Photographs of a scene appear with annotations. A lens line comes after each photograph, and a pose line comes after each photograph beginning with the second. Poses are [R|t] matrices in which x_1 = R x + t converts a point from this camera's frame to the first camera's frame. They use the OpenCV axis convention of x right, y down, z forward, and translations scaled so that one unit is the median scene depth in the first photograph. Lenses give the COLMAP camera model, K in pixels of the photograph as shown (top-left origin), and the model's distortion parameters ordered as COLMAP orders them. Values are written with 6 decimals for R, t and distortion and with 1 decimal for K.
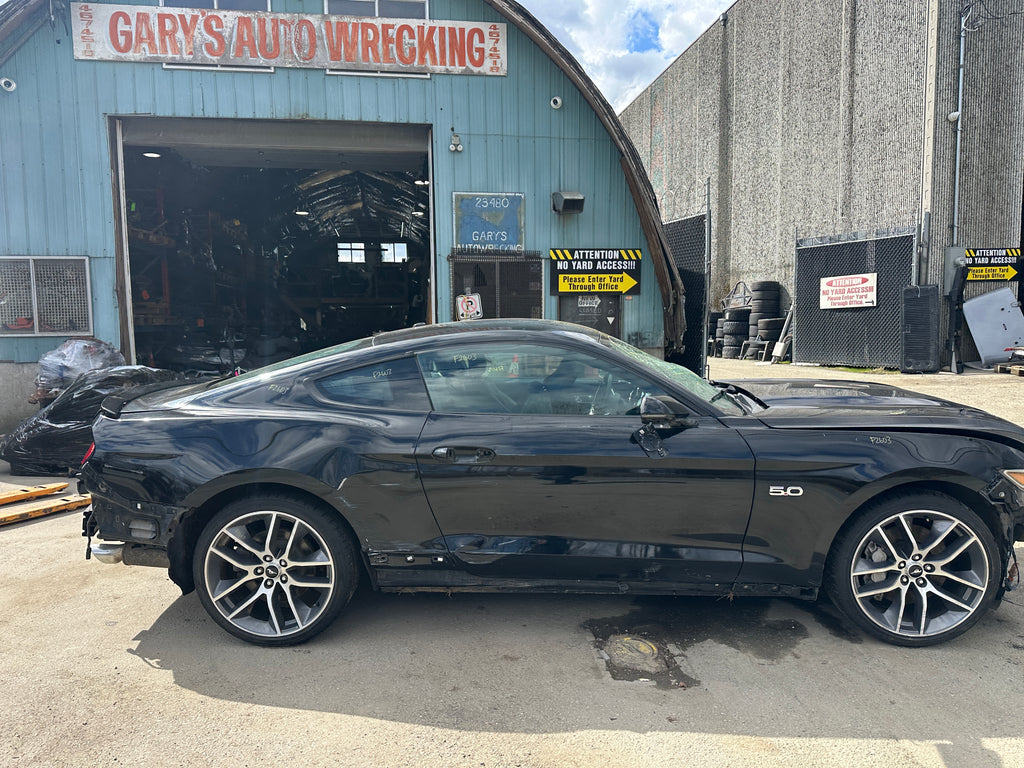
lens RADIAL K [[806.2, 0, 512.0], [0, 806.2, 384.0], [0, 0, 1]] dist [0.076520, -0.128348]
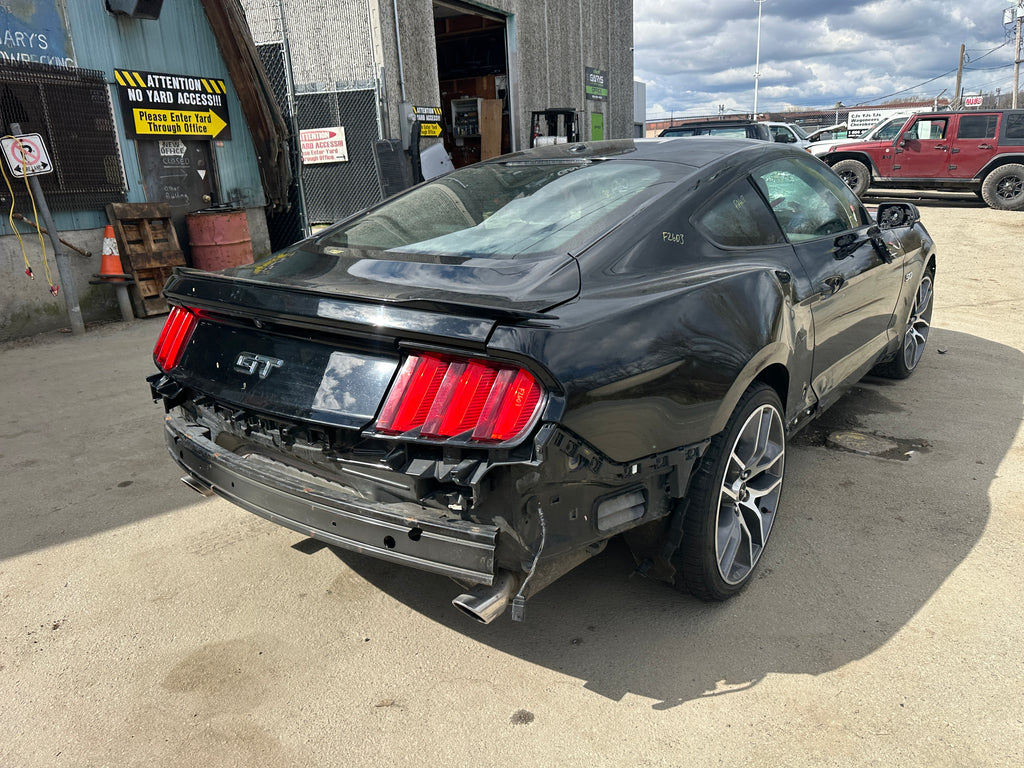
lens RADIAL K [[777.2, 0, 581.3], [0, 777.2, 382.2], [0, 0, 1]] dist [0.006493, -0.008162]
pose [[0.517346, -0.242815, 0.820606, -0.356723], [0.109242, 0.969796, 0.218088, -0.009190], [-0.848775, -0.023182, 0.528245, 0.303478]]
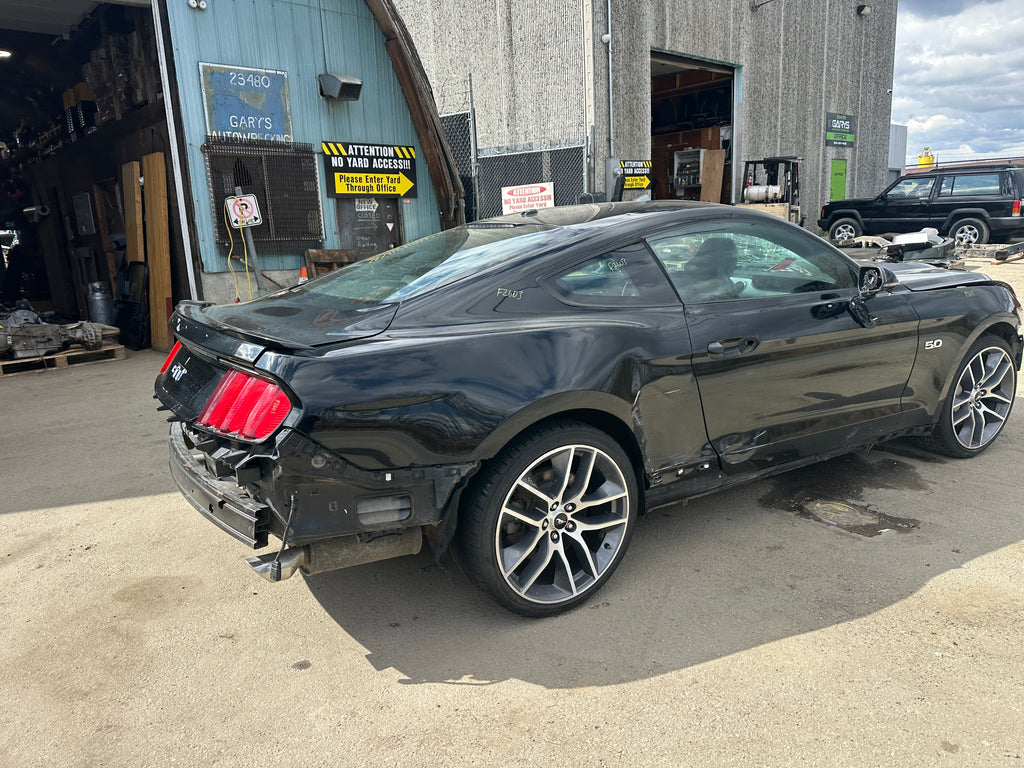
lens RADIAL K [[793.1, 0, 560.6], [0, 793.1, 389.1], [0, 0, 1]] dist [0.110912, -0.206738]
pose [[0.795141, -0.143539, 0.589192, -0.290565], [0.082147, 0.988123, 0.129865, 0.001597], [-0.600835, -0.054860, 0.797489, 0.155735]]
